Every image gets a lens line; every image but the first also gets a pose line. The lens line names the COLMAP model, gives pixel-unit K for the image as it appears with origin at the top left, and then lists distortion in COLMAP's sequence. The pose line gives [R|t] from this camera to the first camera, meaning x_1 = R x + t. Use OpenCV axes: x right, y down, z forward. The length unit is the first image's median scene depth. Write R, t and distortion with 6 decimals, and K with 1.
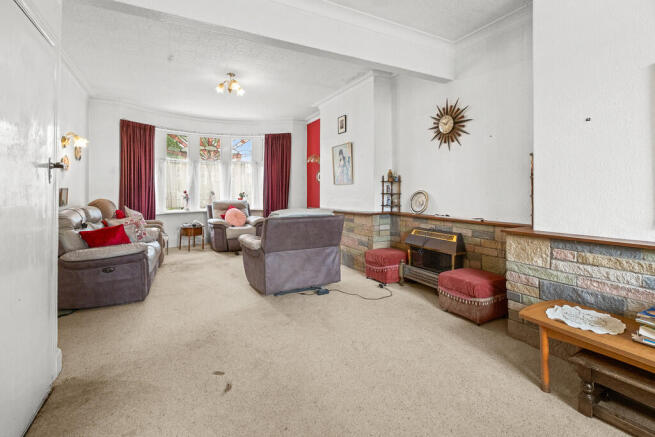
lens RADIAL K [[287.1, 0, 343.7], [0, 287.1, 189.4], [0, 0, 1]] dist [-0.007226, 0.003256]
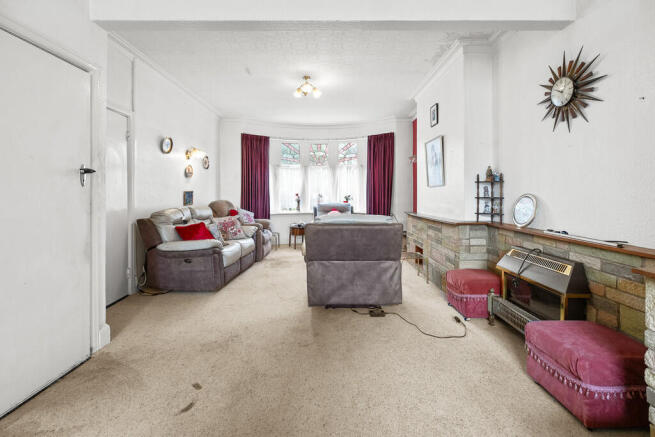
lens RADIAL K [[287.1, 0, 344.8], [0, 287.1, 194.7], [0, 0, 1]] dist [-0.007226, 0.003256]
pose [[0.888744, 0.004170, -0.458385, 0.165907], [-0.001033, 0.999974, 0.007093, 0.001232], [0.458403, -0.005830, 0.888725, 0.150939]]
